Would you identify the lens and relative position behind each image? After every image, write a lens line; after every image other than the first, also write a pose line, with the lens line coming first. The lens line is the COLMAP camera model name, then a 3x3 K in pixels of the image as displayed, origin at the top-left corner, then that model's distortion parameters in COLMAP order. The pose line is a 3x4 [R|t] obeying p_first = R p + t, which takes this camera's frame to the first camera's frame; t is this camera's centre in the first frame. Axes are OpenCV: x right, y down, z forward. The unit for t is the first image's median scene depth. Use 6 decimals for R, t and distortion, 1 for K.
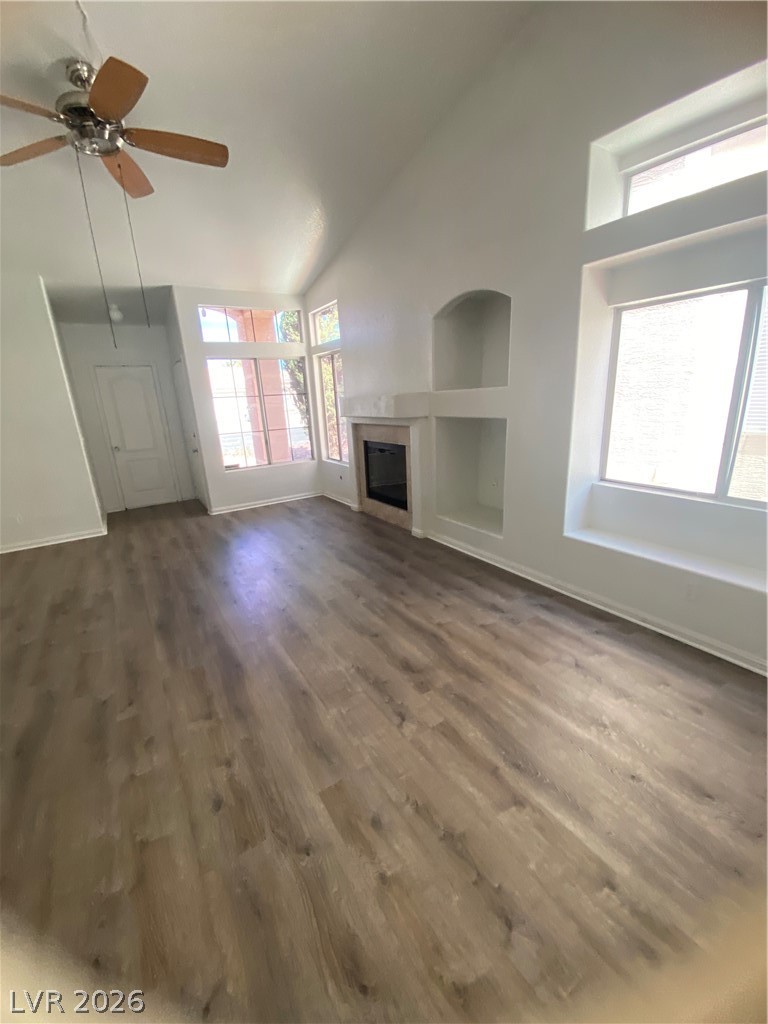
lens RADIAL K [[413.2, 0, 380.6], [0, 413.2, 514.2], [0, 0, 1]] dist [0.029799, -0.026683]
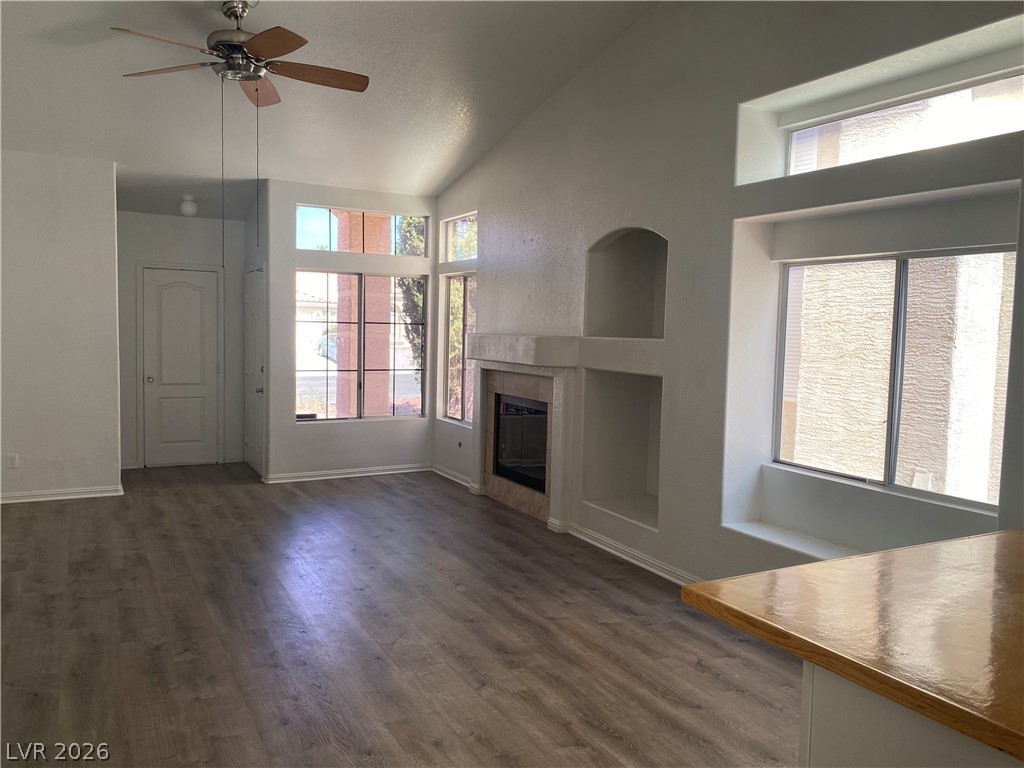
lens RADIAL K [[770.4, 0, 508.4], [0, 770.4, 378.5], [0, 0, 1]] dist [0.031217, -0.046699]
pose [[0.994954, 0.079668, -0.060987, 0.083324], [-0.090770, 0.973723, -0.208864, 0.099018], [0.042745, 0.213346, 0.976041, -0.418193]]
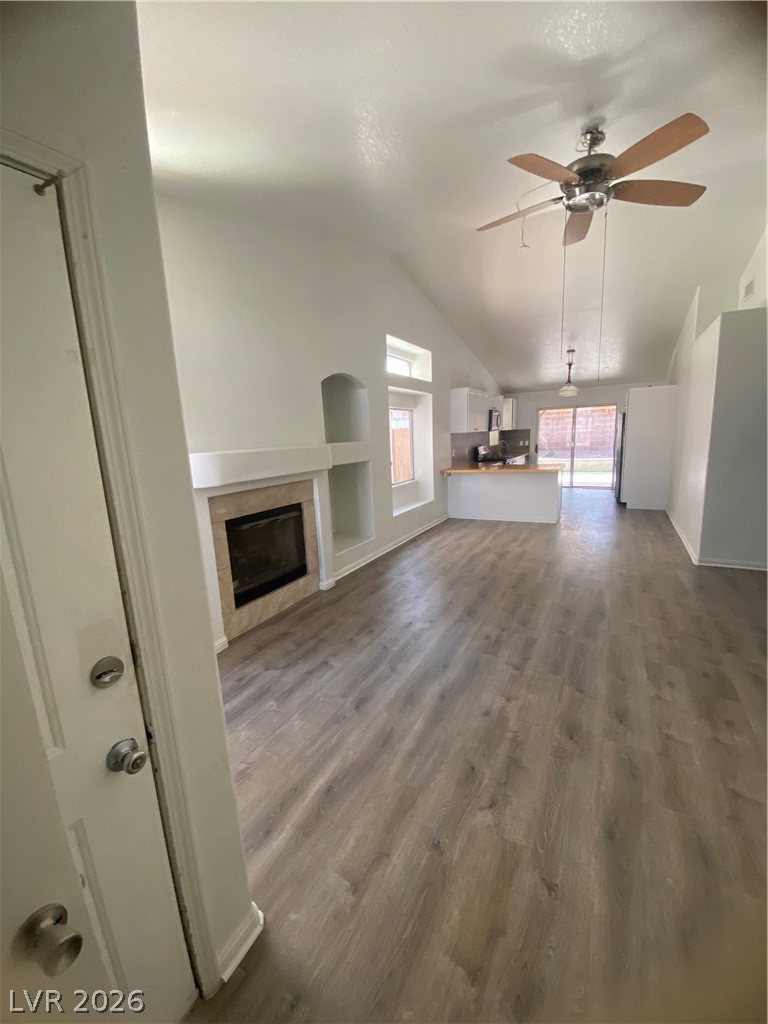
lens RADIAL K [[413.2, 0, 380.6], [0, 413.2, 514.2], [0, 0, 1]] dist [0.029799, -0.026683]
pose [[-0.473921, -0.094160, 0.875519, -0.966773], [0.314670, 0.910507, 0.268255, -0.393180], [-0.822425, 0.402631, -0.401878, 1.462220]]
